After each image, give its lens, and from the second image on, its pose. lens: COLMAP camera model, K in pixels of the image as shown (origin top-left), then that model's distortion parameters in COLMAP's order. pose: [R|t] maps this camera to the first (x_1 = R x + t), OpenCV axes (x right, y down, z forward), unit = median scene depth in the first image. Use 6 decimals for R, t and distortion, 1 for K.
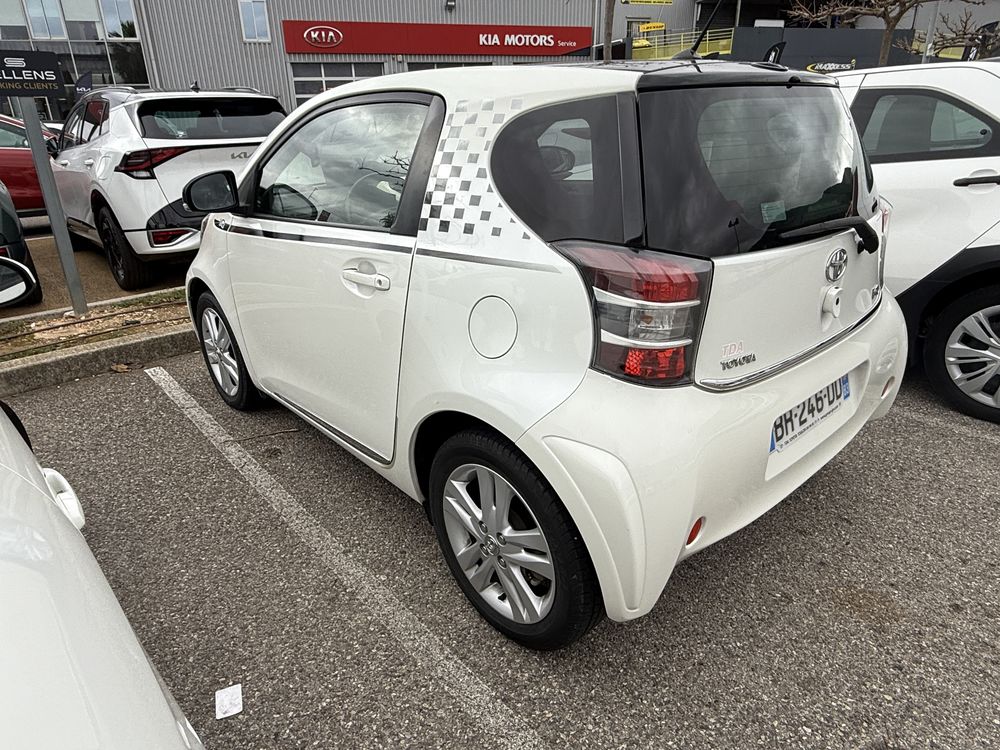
lens RADIAL K [[627.8, 0, 493.4], [0, 627.8, 373.2], [0, 0, 1]] dist [-0.001368, 0.000303]
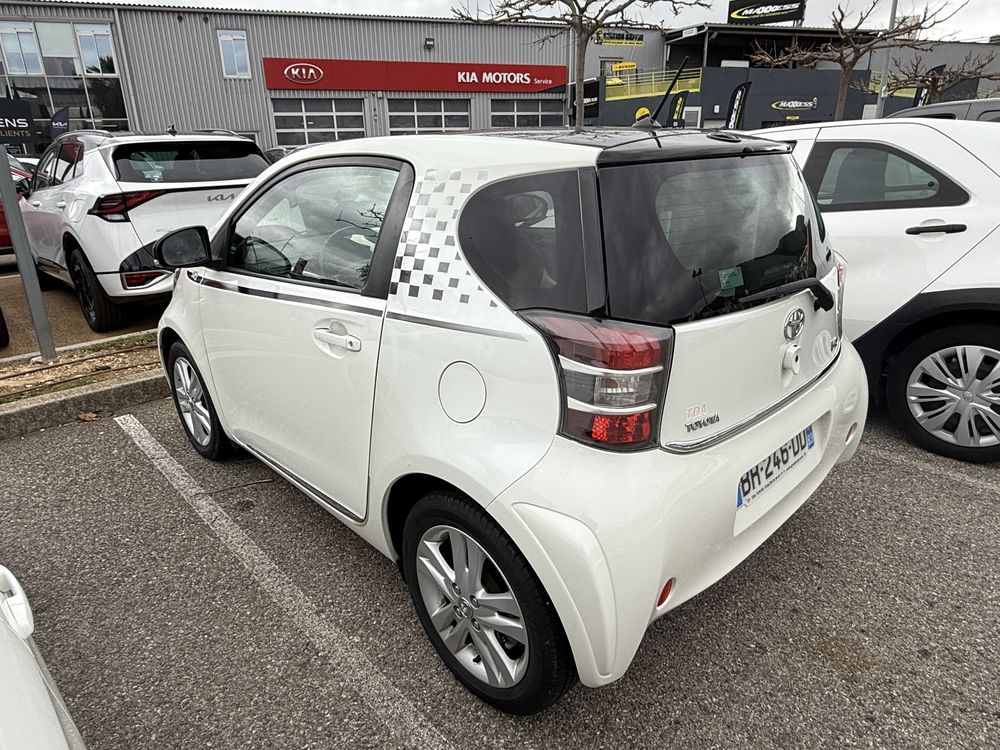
lens RADIAL K [[627.3, 0, 502.6], [0, 627.3, 367.7], [0, 0, 1]] dist [-0.002747, 0.001117]
pose [[0.998983, -0.012705, 0.043263, 0.017333], [0.015004, 0.998468, -0.053255, -0.047742], [-0.042520, 0.053850, 0.997643, -0.009840]]
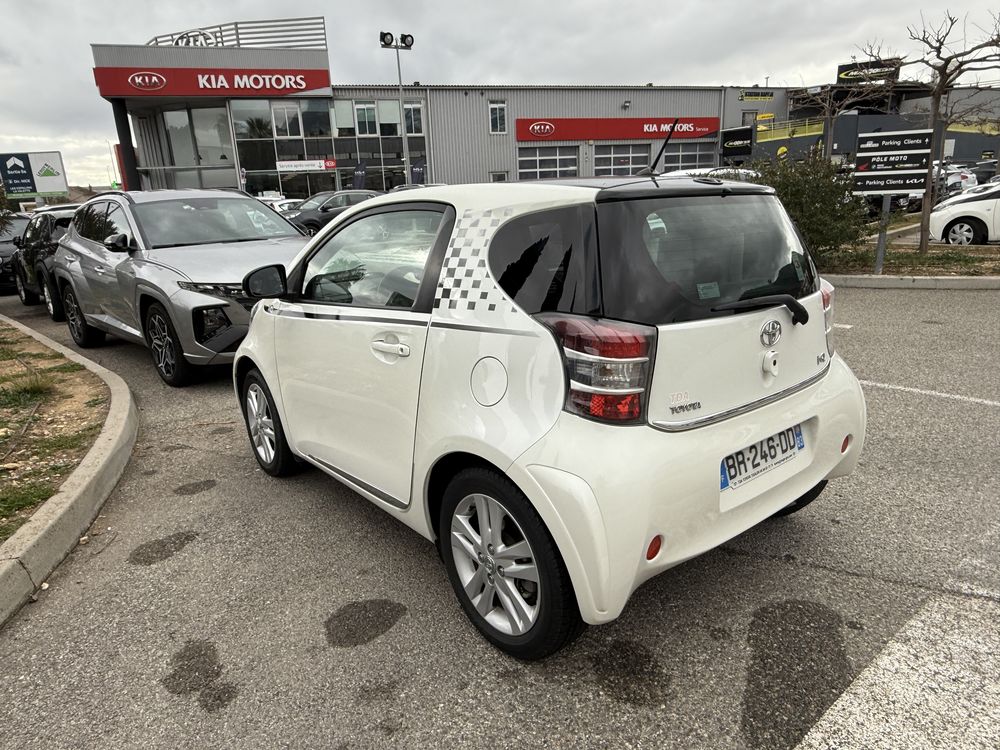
lens RADIAL K [[642.6, 0, 500.0], [0, 642.6, 375.0], [0, 0, 1]] dist [-0.002443, -0.000393]
pose [[0.999371, -0.002360, -0.035372, 0.055050], [-0.002688, 0.989865, -0.141984, 0.080559], [0.035349, 0.141990, 0.989237, -0.228765]]
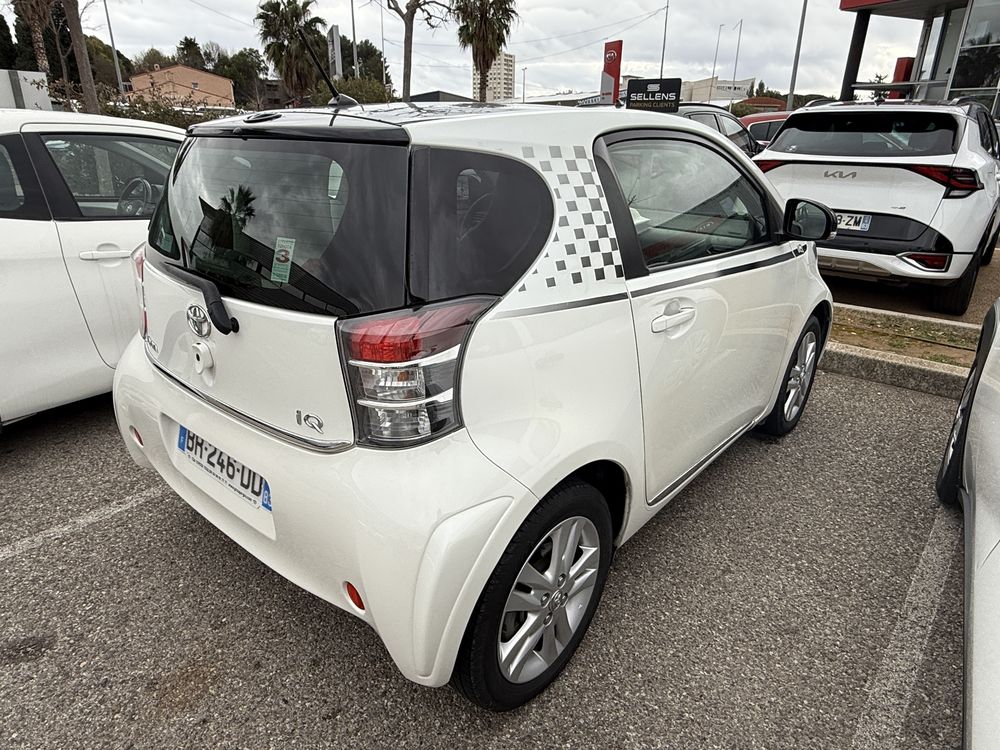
lens RADIAL K [[627.8, 0, 493.4], [0, 627.8, 373.2], [0, 0, 1]] dist [-0.001368, 0.000303]
pose [[0.141654, 0.392006, -0.908991, 1.423210], [-0.387387, 0.866971, 0.313516, -0.545158], [0.910969, 0.307721, 0.274668, 1.088103]]
